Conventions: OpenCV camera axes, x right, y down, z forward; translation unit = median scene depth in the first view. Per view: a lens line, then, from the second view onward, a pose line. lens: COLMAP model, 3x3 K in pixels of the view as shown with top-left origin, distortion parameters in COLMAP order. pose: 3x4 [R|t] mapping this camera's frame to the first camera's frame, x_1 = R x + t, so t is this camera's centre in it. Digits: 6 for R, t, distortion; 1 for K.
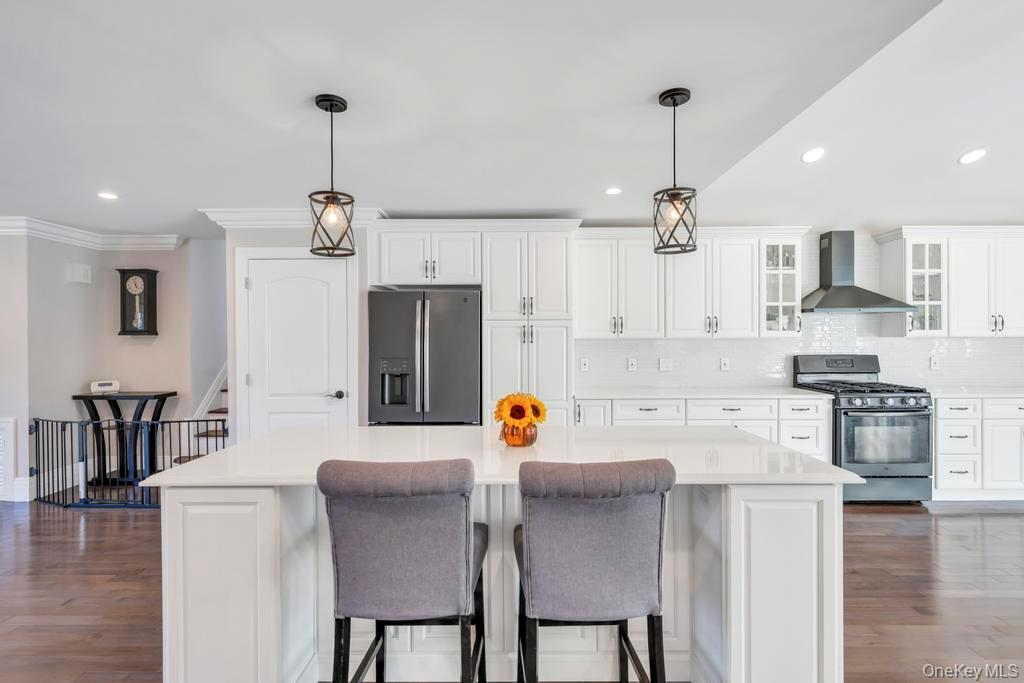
lens RADIAL K [[477.6, 0, 517.5], [0, 477.6, 343.8], [0, 0, 1]] dist [0.002902, -0.001211]
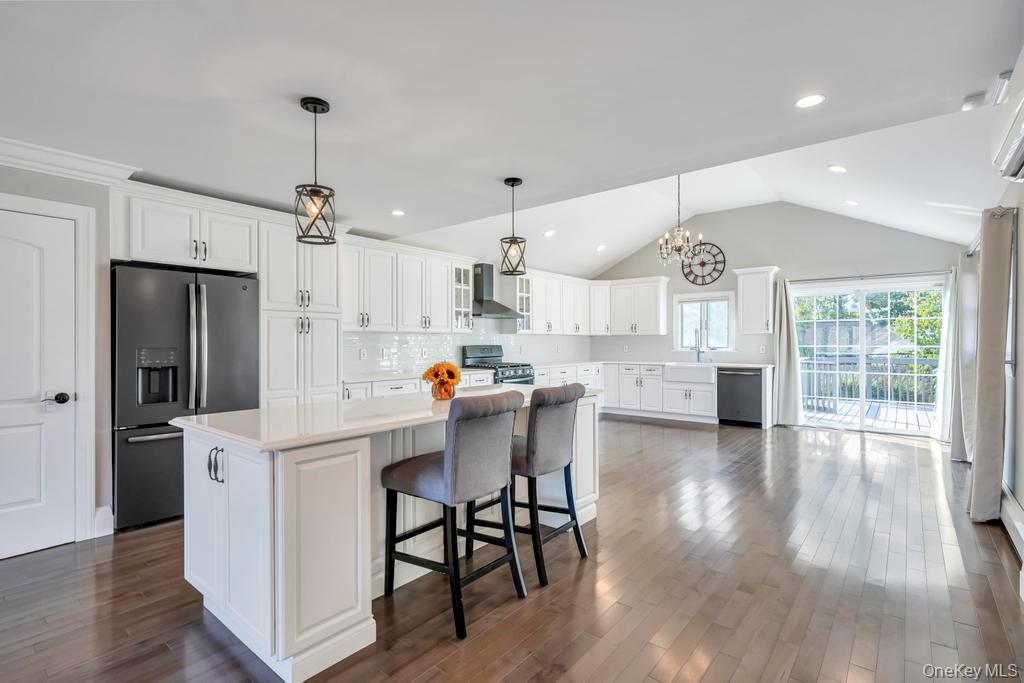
lens RADIAL K [[477.6, 0, 517.9], [0, 477.6, 343.4], [0, 0, 1]] dist [0.002902, -0.001211]
pose [[0.626875, -0.000477, 0.779120, -0.467536], [-0.001118, 0.999998, 0.001511, 0.016466], [-0.779119, -0.001818, 0.626873, -0.033167]]
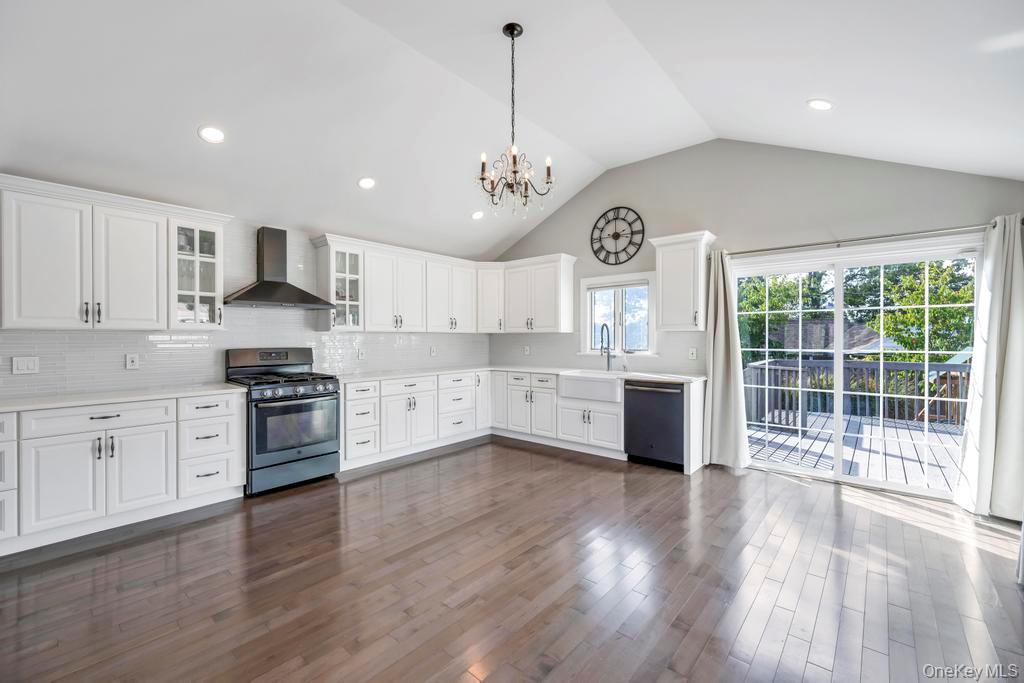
lens RADIAL K [[424.1, 0, 512.4], [0, 424.1, 341.2], [0, 0, 1]] dist [-0.001059, 0.000161]
pose [[0.653221, -0.003292, 0.757160, 0.329688], [-0.002600, 0.999975, 0.006591, 0.001737], [-0.757162, -0.006273, 0.653196, 0.005784]]
